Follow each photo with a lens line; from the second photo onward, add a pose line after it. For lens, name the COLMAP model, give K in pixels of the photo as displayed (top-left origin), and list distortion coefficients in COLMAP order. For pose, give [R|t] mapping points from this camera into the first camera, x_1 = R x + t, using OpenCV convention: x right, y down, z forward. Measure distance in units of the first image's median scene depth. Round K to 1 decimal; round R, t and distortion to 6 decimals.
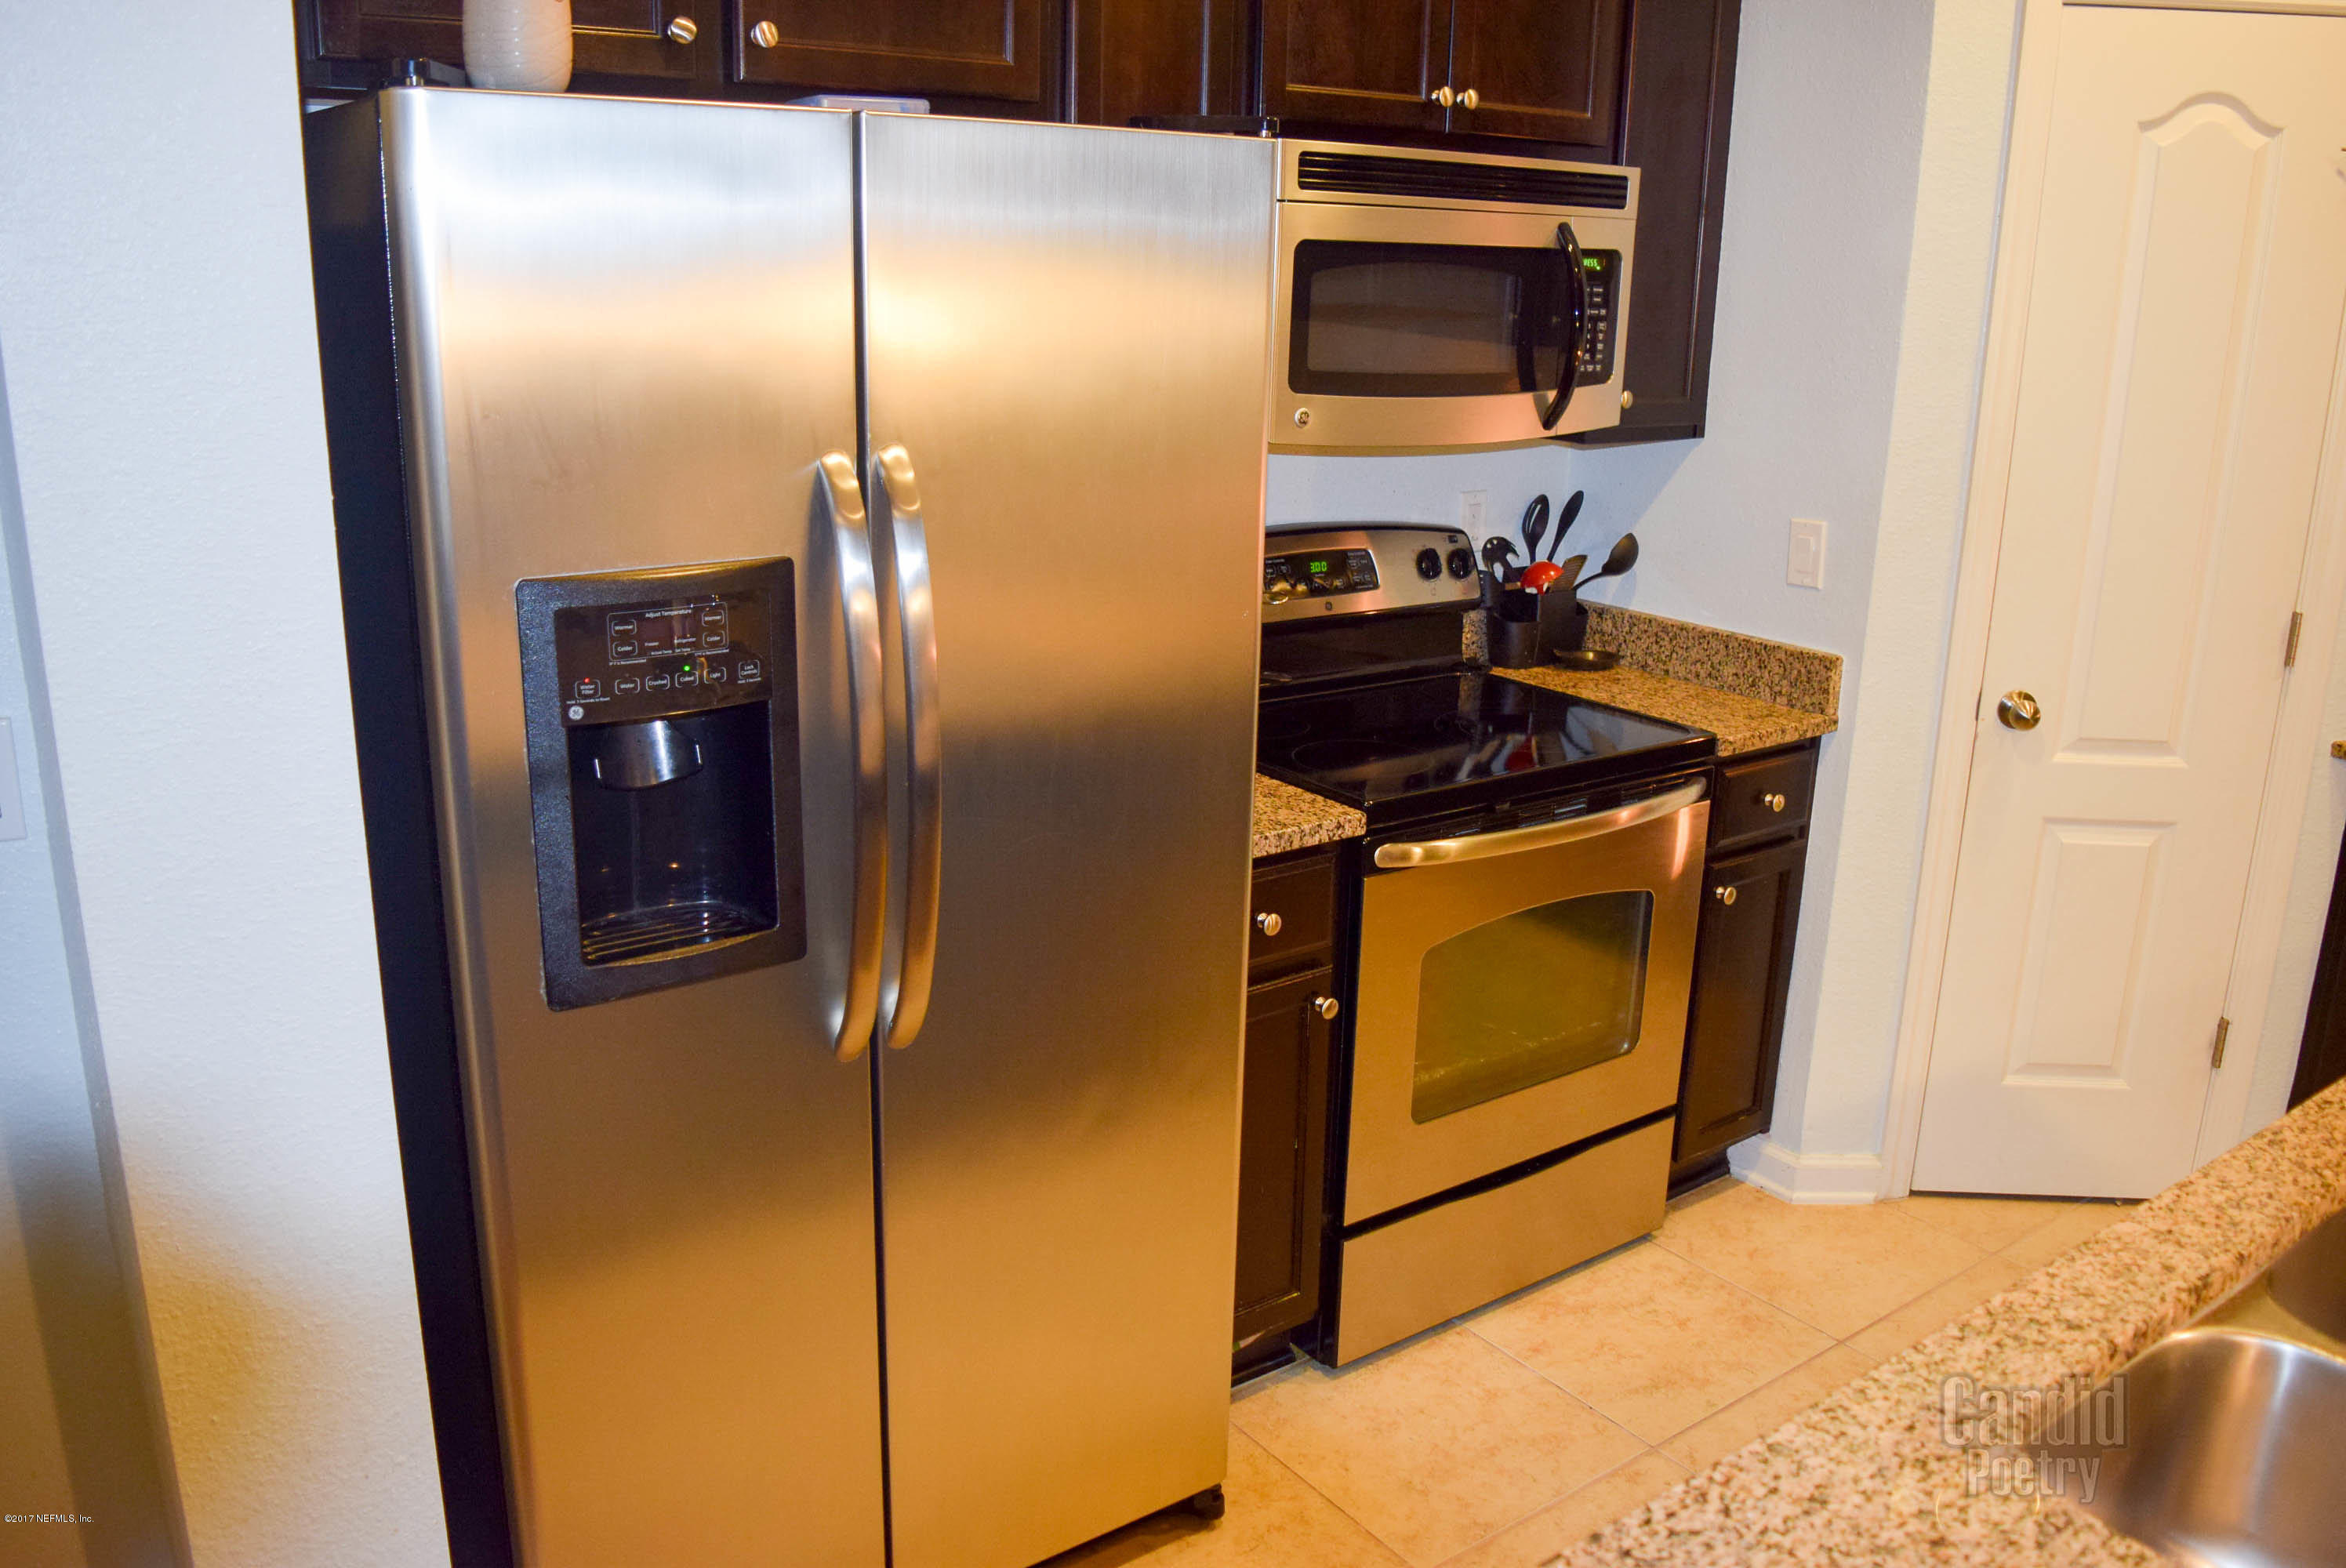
lens RADIAL K [[1840.1, 0, 1178.1], [0, 1840.1, 785.3], [0, 0, 1]] dist [-0.098031, 0.026018]
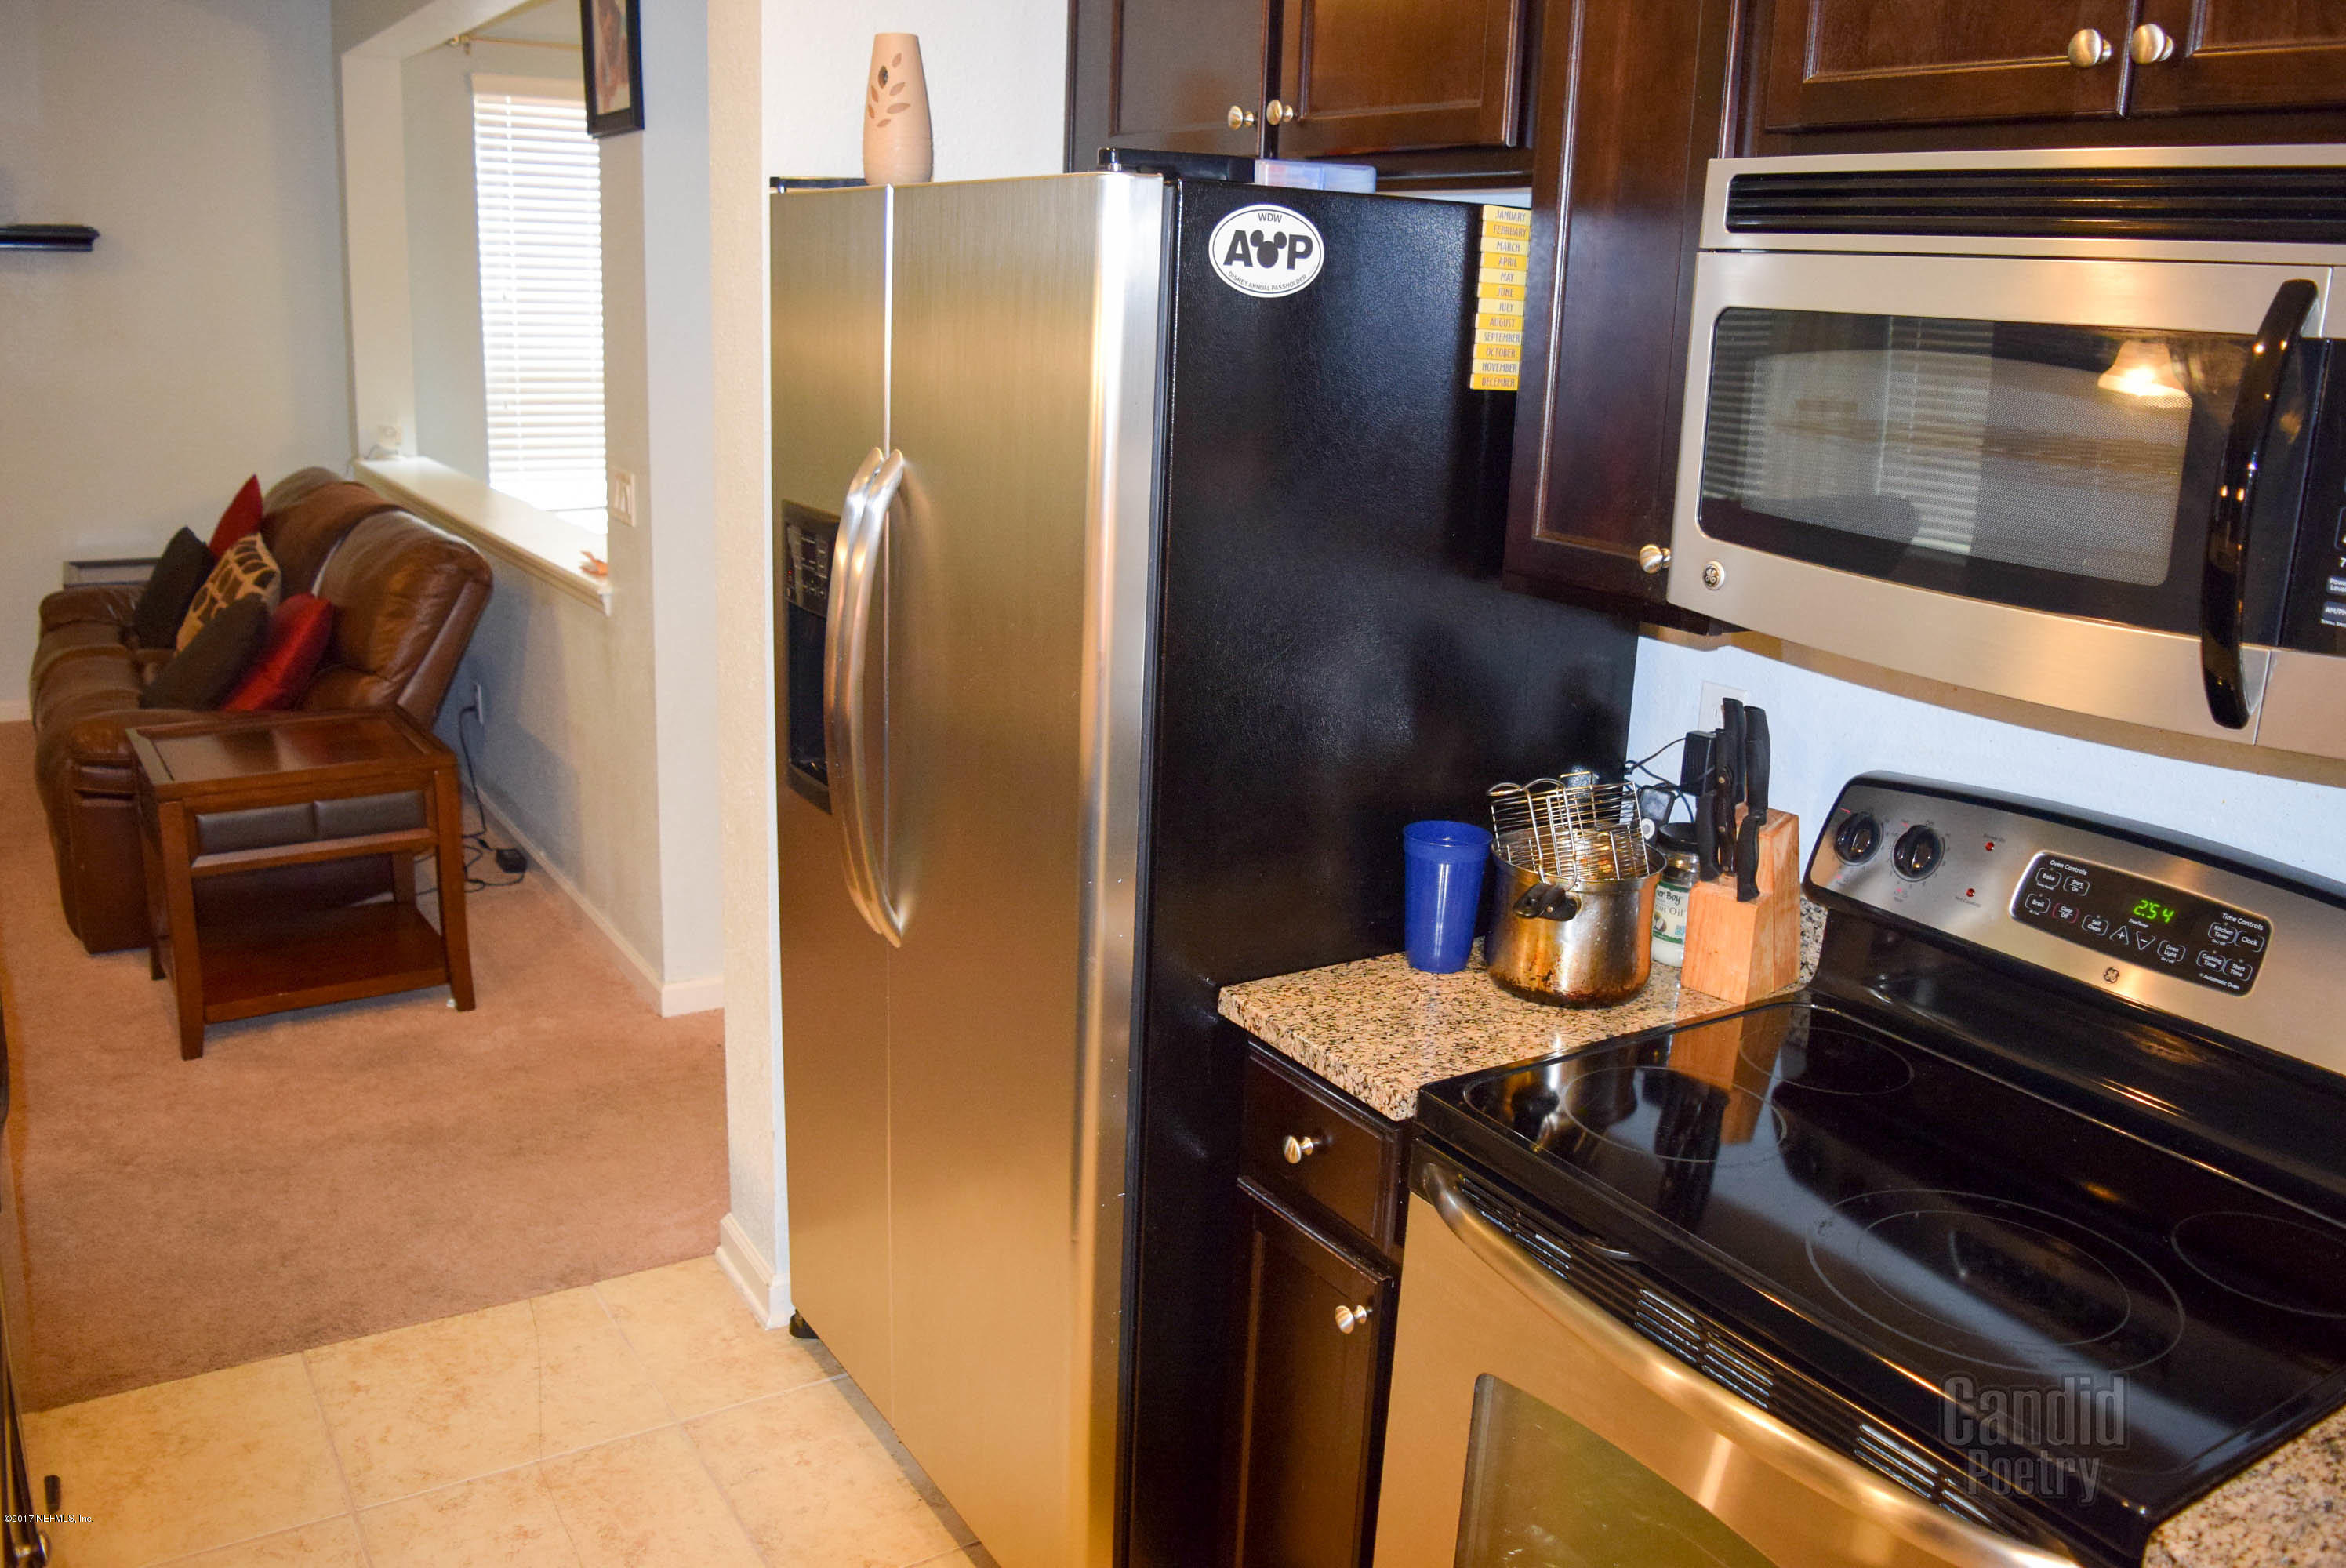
lens RADIAL K [[1840.1, 0, 1178.1], [0, 1840.1, 785.3], [0, 0, 1]] dist [-0.098031, 0.026018]
pose [[-0.054407, 0.235632, -0.970318, 0.676763], [-0.318770, 0.916810, 0.240512, -0.210290], [0.946269, 0.322394, 0.025232, 0.760719]]
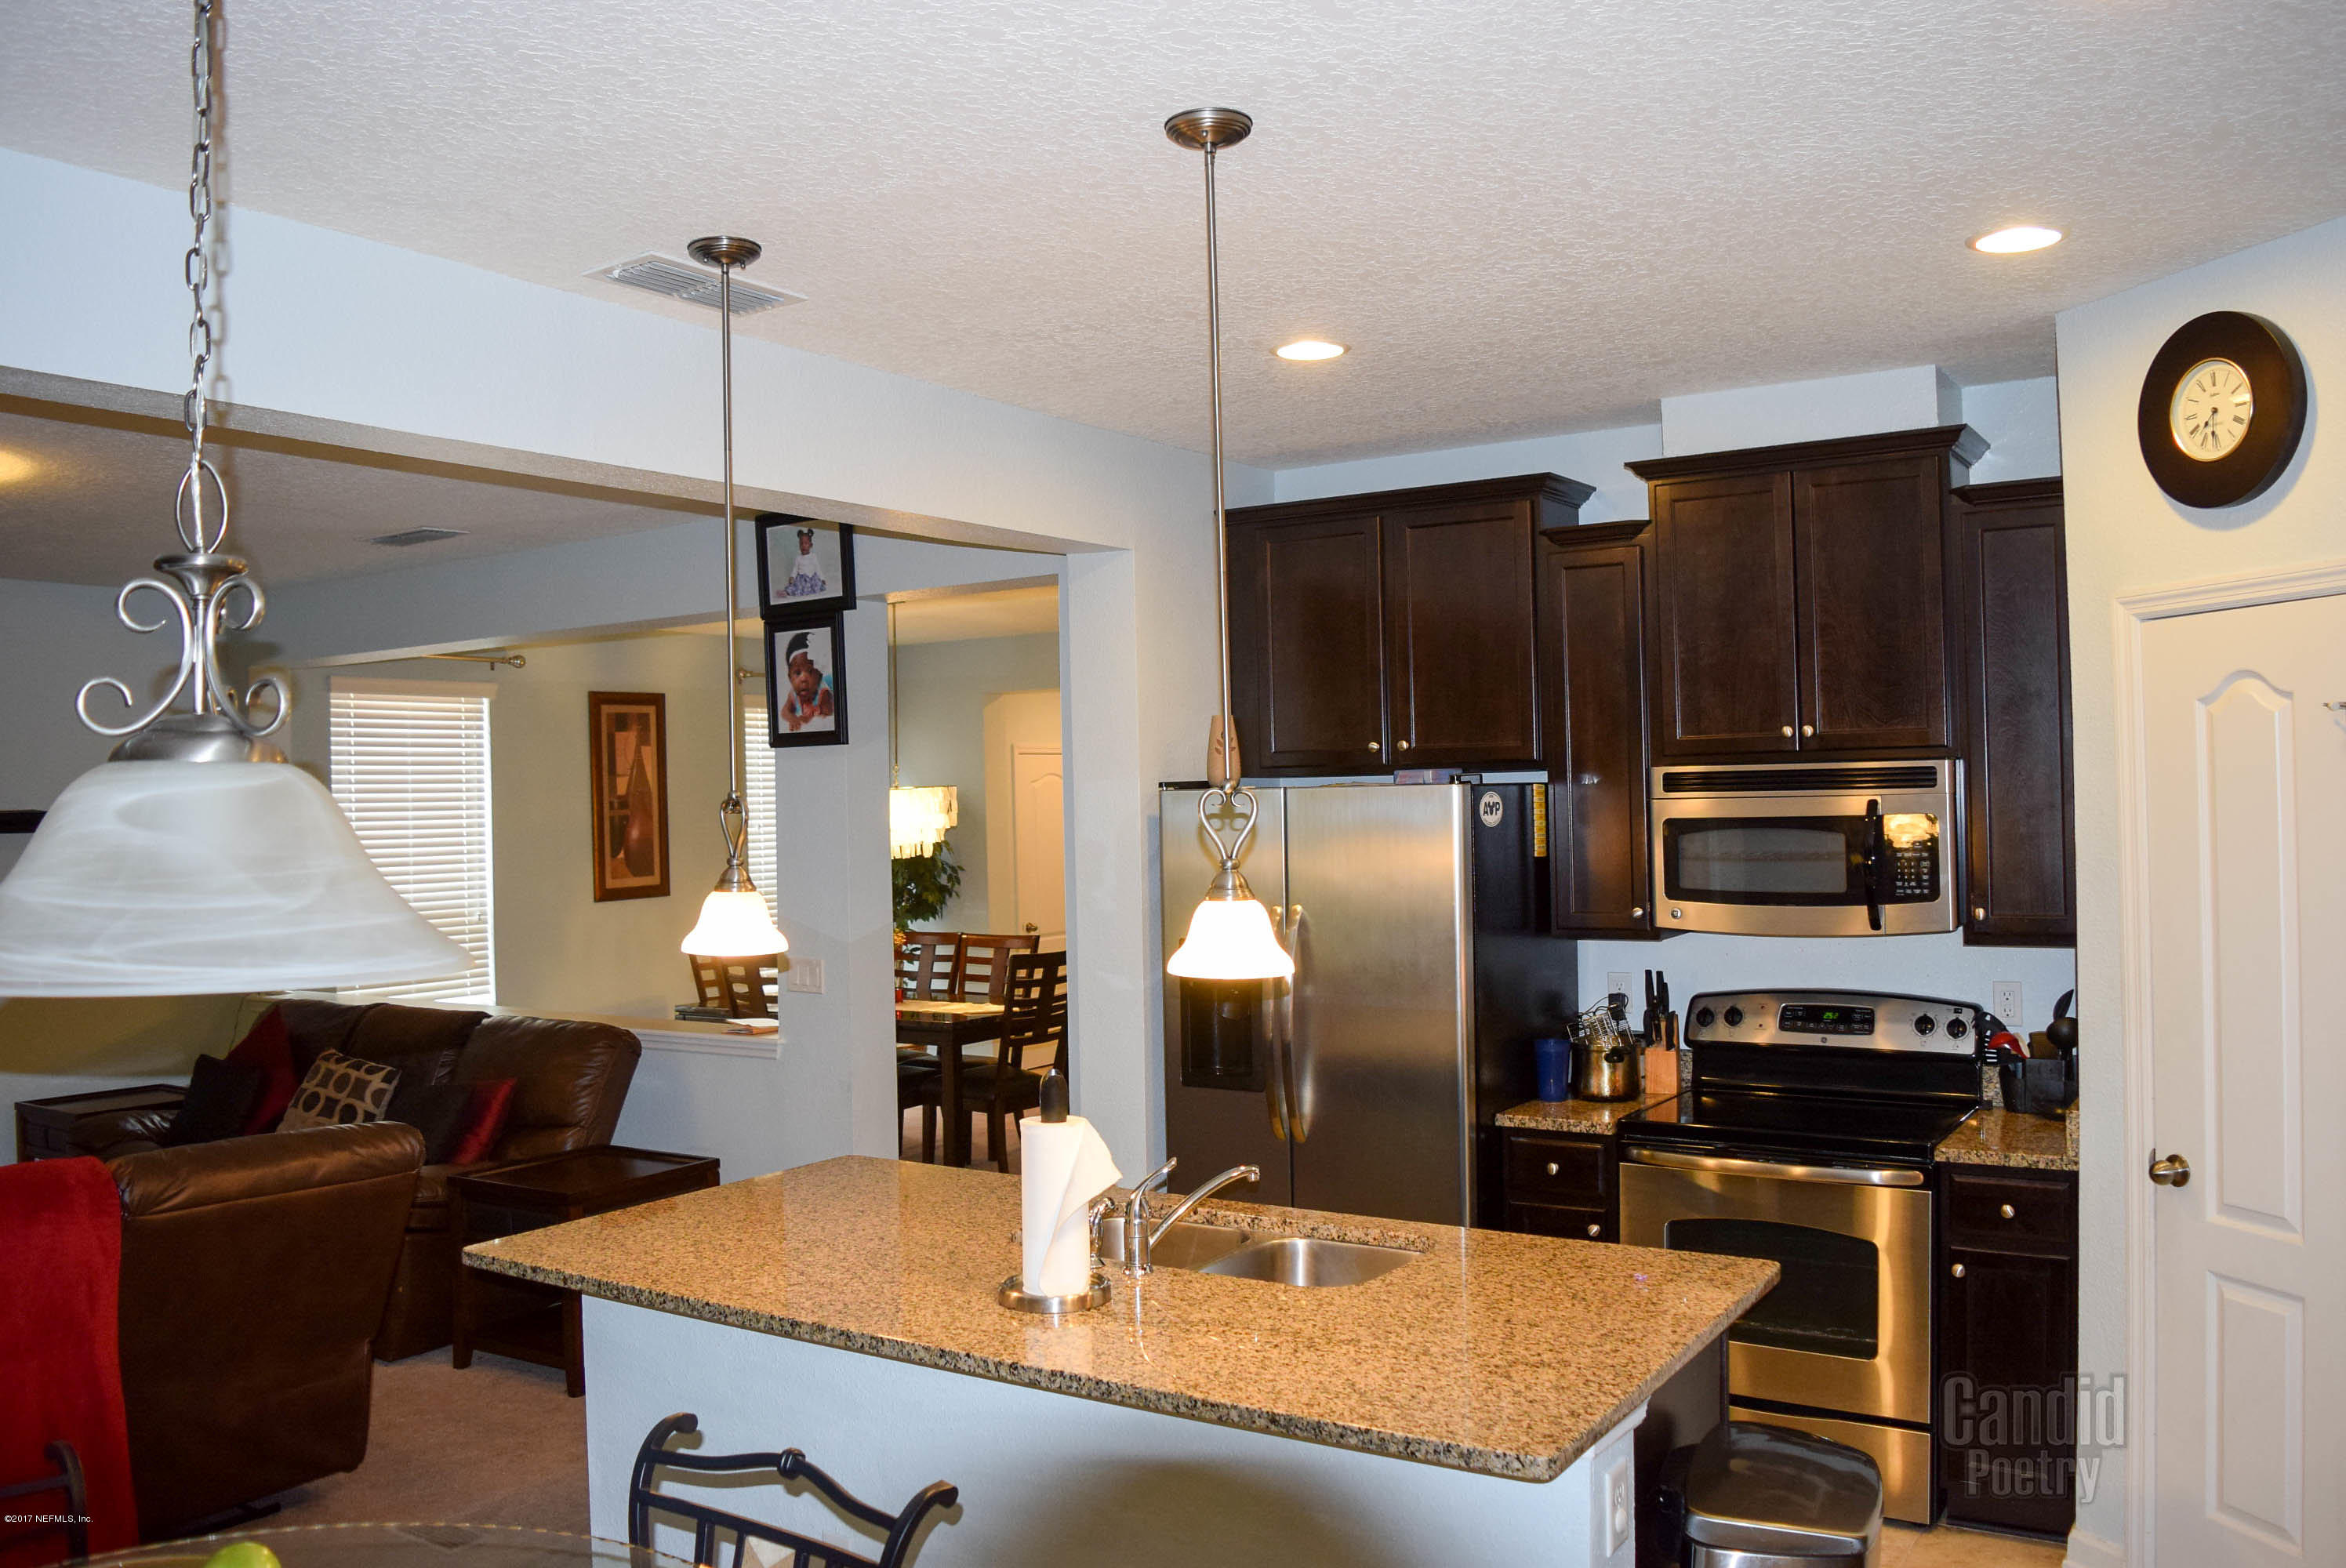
lens RADIAL K [[1840.1, 0, 1178.1], [0, 1840.1, 785.3], [0, 0, 1]] dist [-0.098031, 0.026018]
pose [[0.352953, -0.035601, -0.934963, 1.461193], [-0.233263, 0.964375, -0.124779, 0.015102], [0.906097, 0.262133, 0.332075, -0.071038]]
